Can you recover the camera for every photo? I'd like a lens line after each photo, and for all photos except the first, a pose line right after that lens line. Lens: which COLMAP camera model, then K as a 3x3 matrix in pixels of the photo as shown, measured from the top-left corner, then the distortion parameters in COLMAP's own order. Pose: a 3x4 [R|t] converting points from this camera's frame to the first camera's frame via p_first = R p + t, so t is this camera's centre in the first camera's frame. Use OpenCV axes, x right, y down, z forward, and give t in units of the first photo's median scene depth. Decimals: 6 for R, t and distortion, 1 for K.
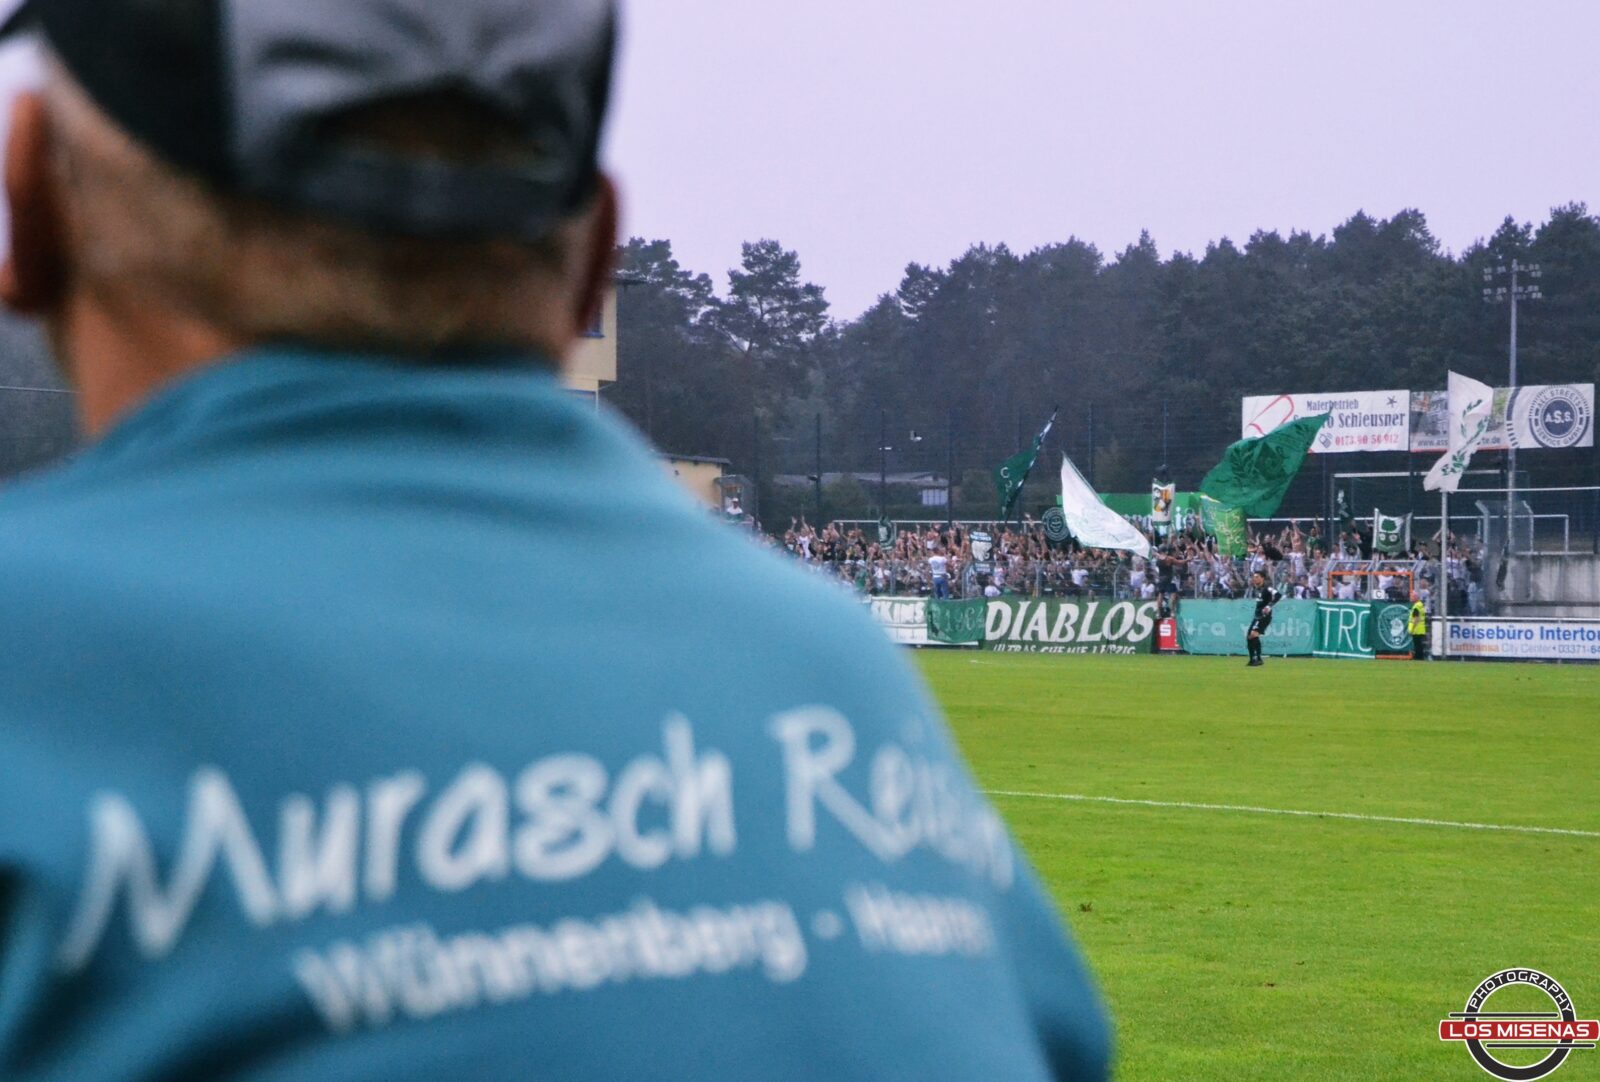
lens RADIAL K [[3508.5, 0, 895.1], [0, 3508.5, 572.3], [0, 0, 1]] dist [0.423197, 0.000000]
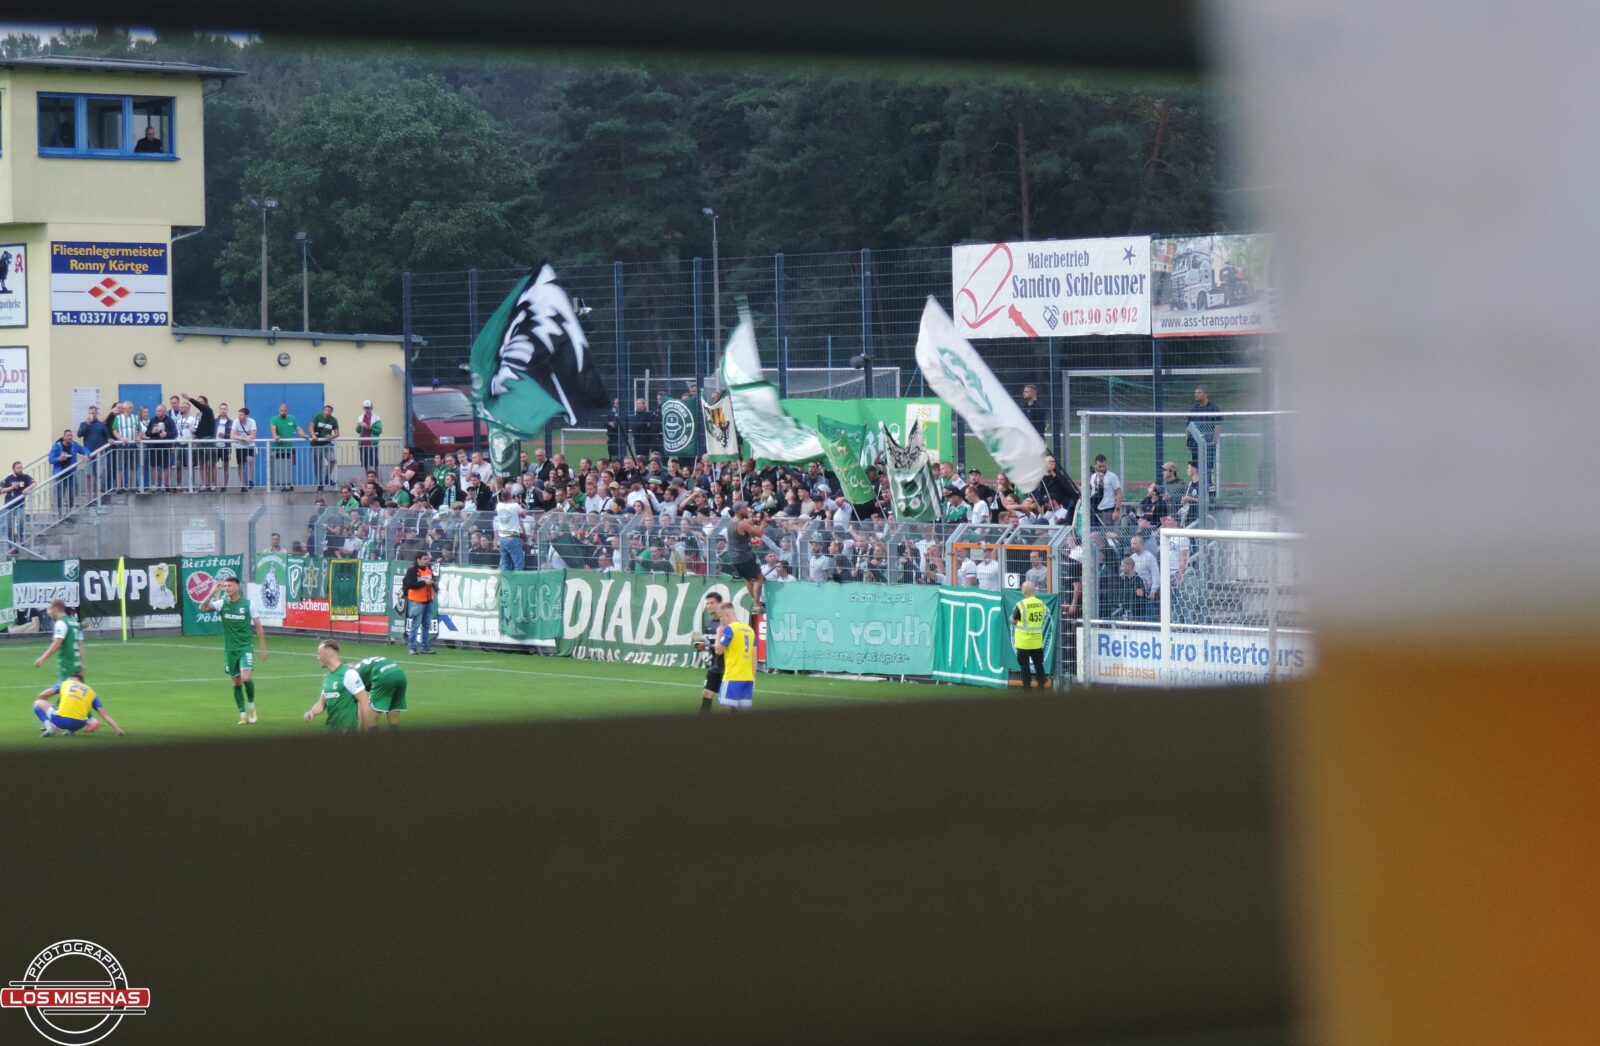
lens RADIAL K [[4717.7, 0, 920.3], [0, 4717.7, 502.0], [0, 0, 1]] dist [0.167122, 0.000000]
pose [[0.977933, -0.014705, -0.208399, 0.272512], [0.021390, 0.999325, 0.029862, -0.030169], [0.207819, -0.033660, 0.977588, 0.183224]]
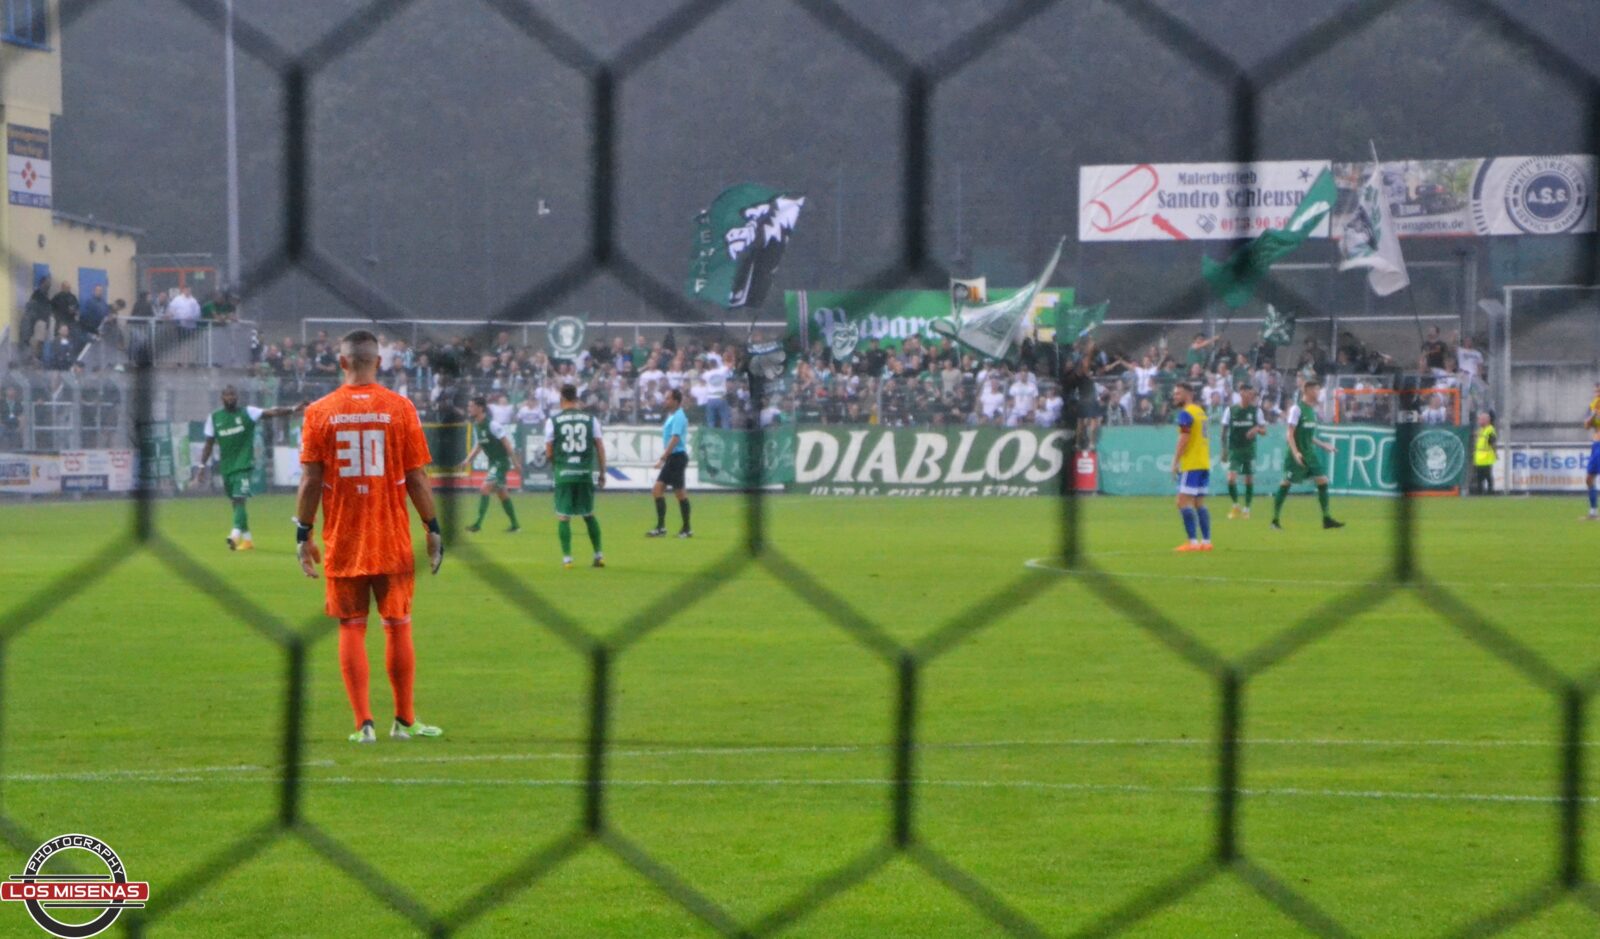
lens RADIAL K [[5274.1, 0, 782.3], [0, 5274.1, 562.8], [0, 0, 1]] dist [1.116647, 0.000000]
pose [[0.879333, -0.021621, 0.475716, -0.536119], [0.003813, 0.999256, 0.038368, -0.007468], [-0.476192, -0.031924, 0.878762, -0.011945]]
